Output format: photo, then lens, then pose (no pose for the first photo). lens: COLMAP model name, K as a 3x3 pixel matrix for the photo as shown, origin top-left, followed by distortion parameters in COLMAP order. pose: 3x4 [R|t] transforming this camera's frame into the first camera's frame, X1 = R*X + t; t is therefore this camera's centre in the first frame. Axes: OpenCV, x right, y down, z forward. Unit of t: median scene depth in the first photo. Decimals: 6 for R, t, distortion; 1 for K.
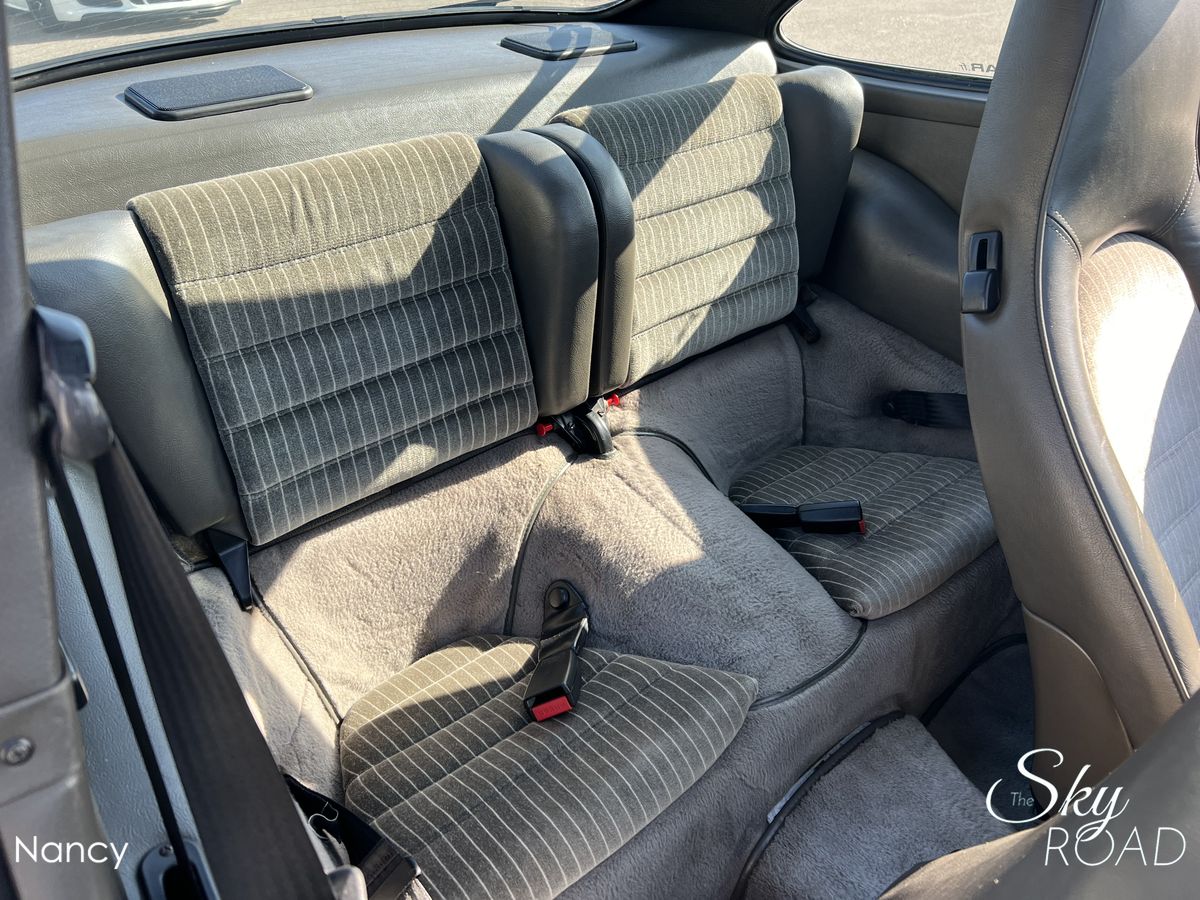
lens RADIAL K [[920.2, 0, 600.0], [0, 920.2, 450.0], [0, 0, 1]] dist [0.002657, -0.007197]
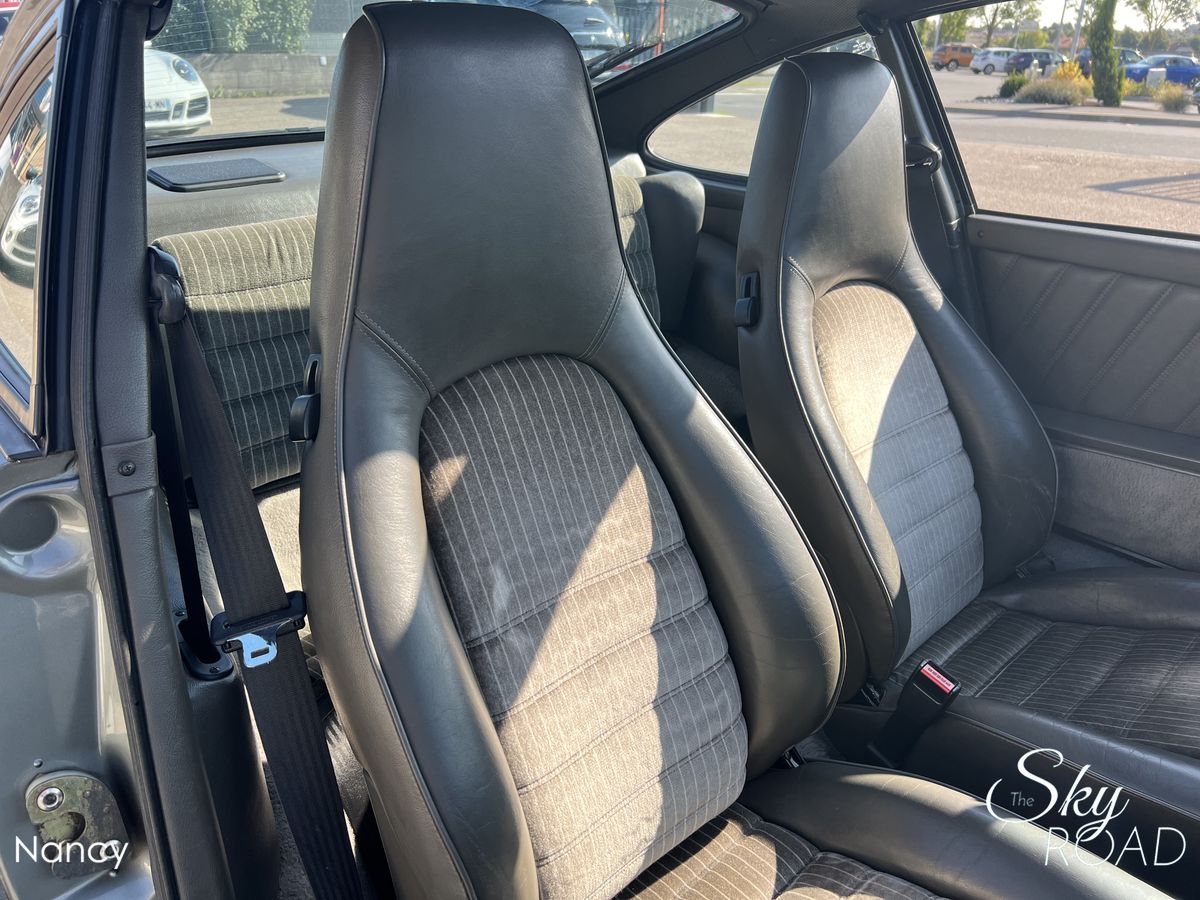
lens RADIAL K [[920.2, 0, 600.0], [0, 920.2, 450.0], [0, 0, 1]] dist [0.002657, -0.007197]
pose [[0.998673, 0.005434, 0.051218, 0.100284], [0.000820, 0.992616, -0.121296, 0.207559], [-0.051499, 0.121177, 0.991294, -0.380529]]
